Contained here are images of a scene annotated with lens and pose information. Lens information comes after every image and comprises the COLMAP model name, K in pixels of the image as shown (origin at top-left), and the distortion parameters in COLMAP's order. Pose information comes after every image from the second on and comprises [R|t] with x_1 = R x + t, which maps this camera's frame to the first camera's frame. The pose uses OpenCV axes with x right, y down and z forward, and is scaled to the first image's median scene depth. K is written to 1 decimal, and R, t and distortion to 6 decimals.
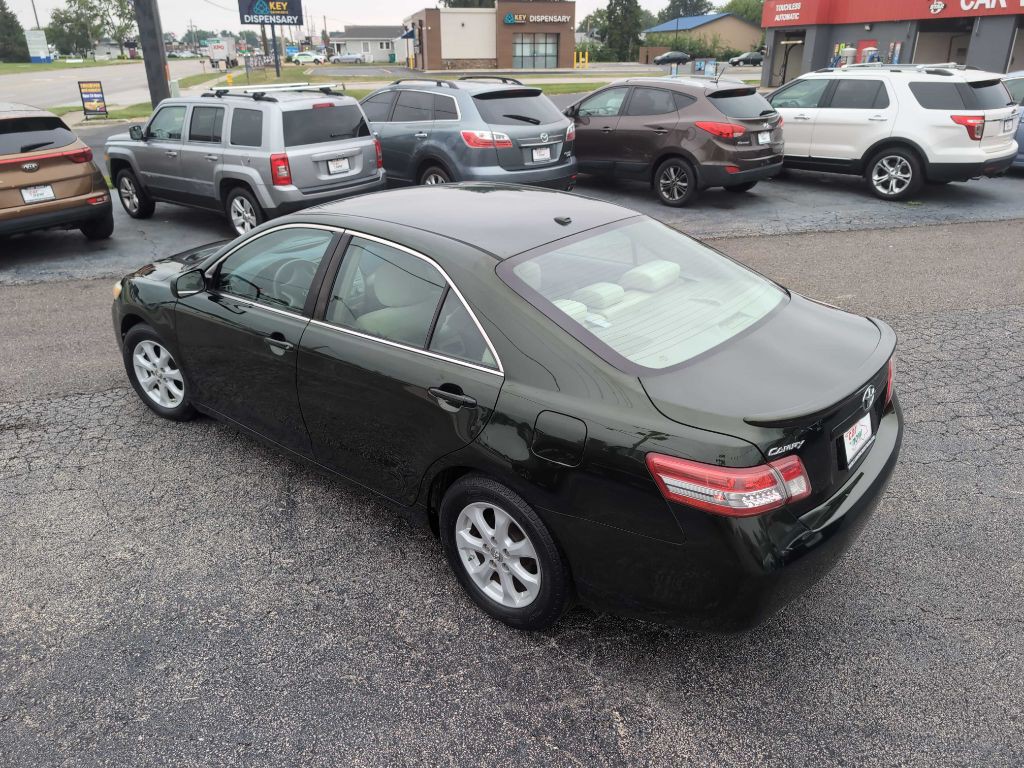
lens RADIAL K [[736.8, 0, 509.9], [0, 736.8, 368.5], [0, 0, 1]] dist [0.012566, -0.006751]
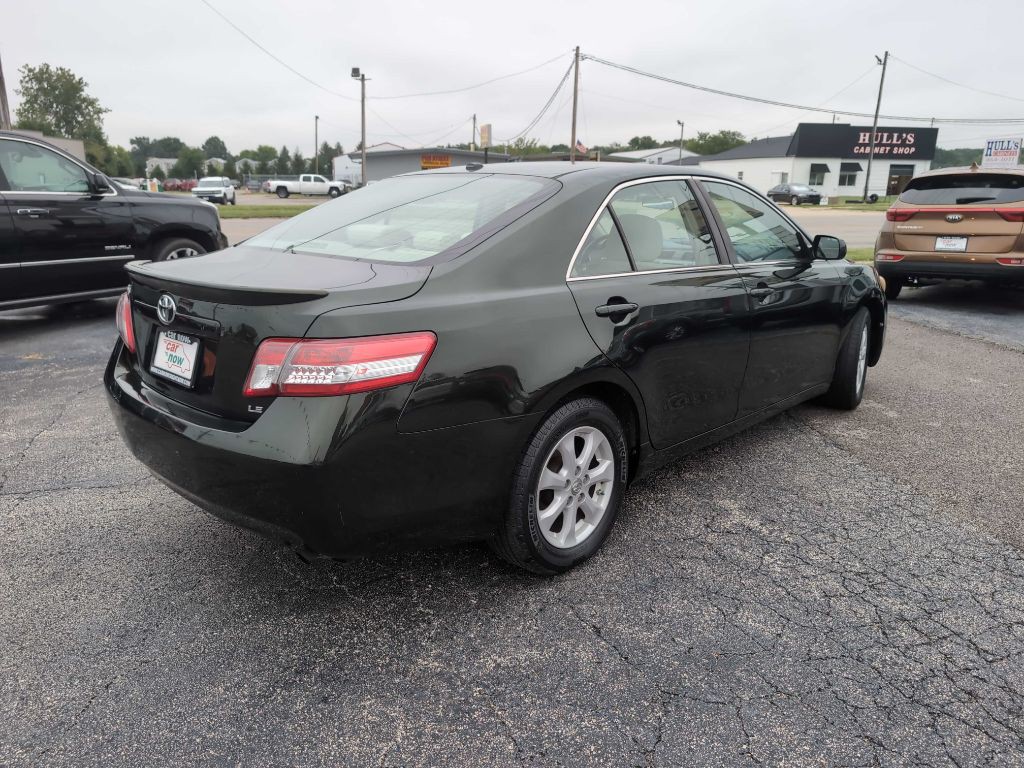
lens RADIAL K [[738.7, 0, 507.5], [0, 738.7, 383.3], [0, 0, 1]] dist [0.010001, -0.004482]
pose [[-0.047434, 0.270900, -0.961438, 0.390778], [-0.401032, 0.876376, 0.266718, -0.082512], [0.914835, 0.398219, 0.067070, 0.392404]]
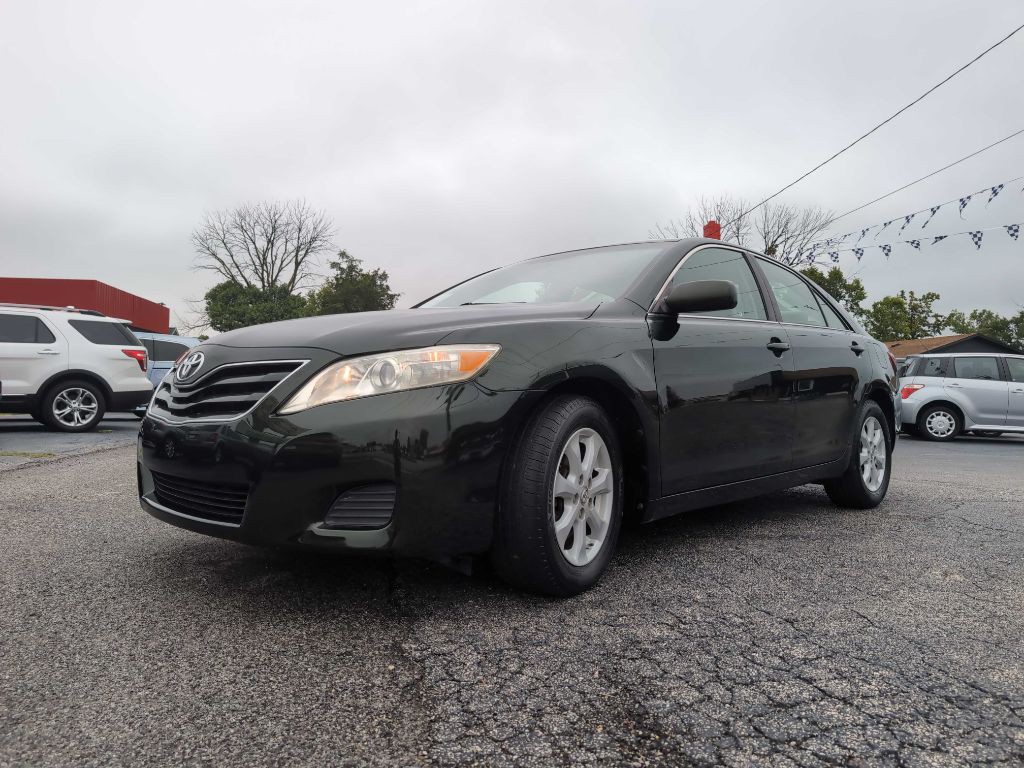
lens RADIAL K [[737.4, 0, 506.9], [0, 737.4, 373.5], [0, 0, 1]] dist [0.017257, -0.004109]
pose [[0.060038, 0.038841, 0.997440, -0.510280], [0.383435, 0.921683, -0.058971, -0.031730], [-0.921614, 0.385994, 0.040443, 0.501595]]
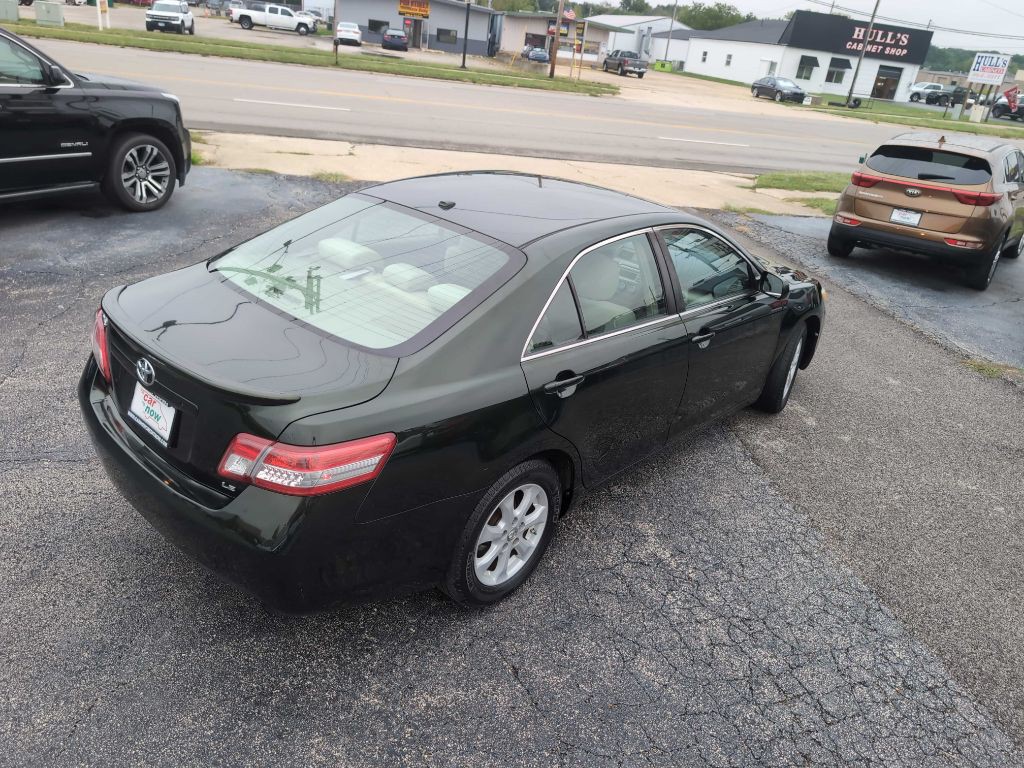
lens RADIAL K [[736.8, 0, 509.9], [0, 736.8, 368.5], [0, 0, 1]] dist [0.012566, -0.006751]
pose [[-0.022593, 0.420679, -0.906928, 0.387713], [-0.497650, 0.782052, 0.375152, -0.160771], [0.867084, 0.459809, 0.191682, 0.355201]]
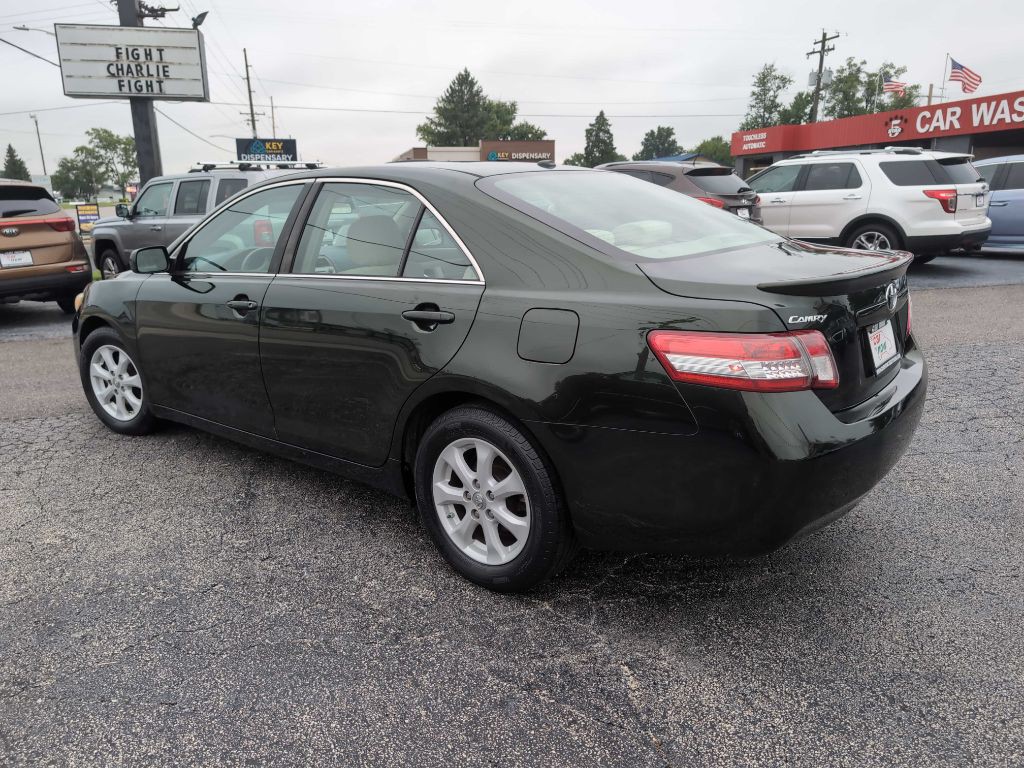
lens RADIAL K [[736.5, 0, 504.2], [0, 736.5, 382.0], [0, 0, 1]] dist [0.012045, -0.003943]
pose [[0.999860, -0.012790, 0.010771, 0.001281], [0.014310, 0.987735, -0.155482, 0.079667], [-0.008650, 0.155614, 0.987780, 0.039101]]
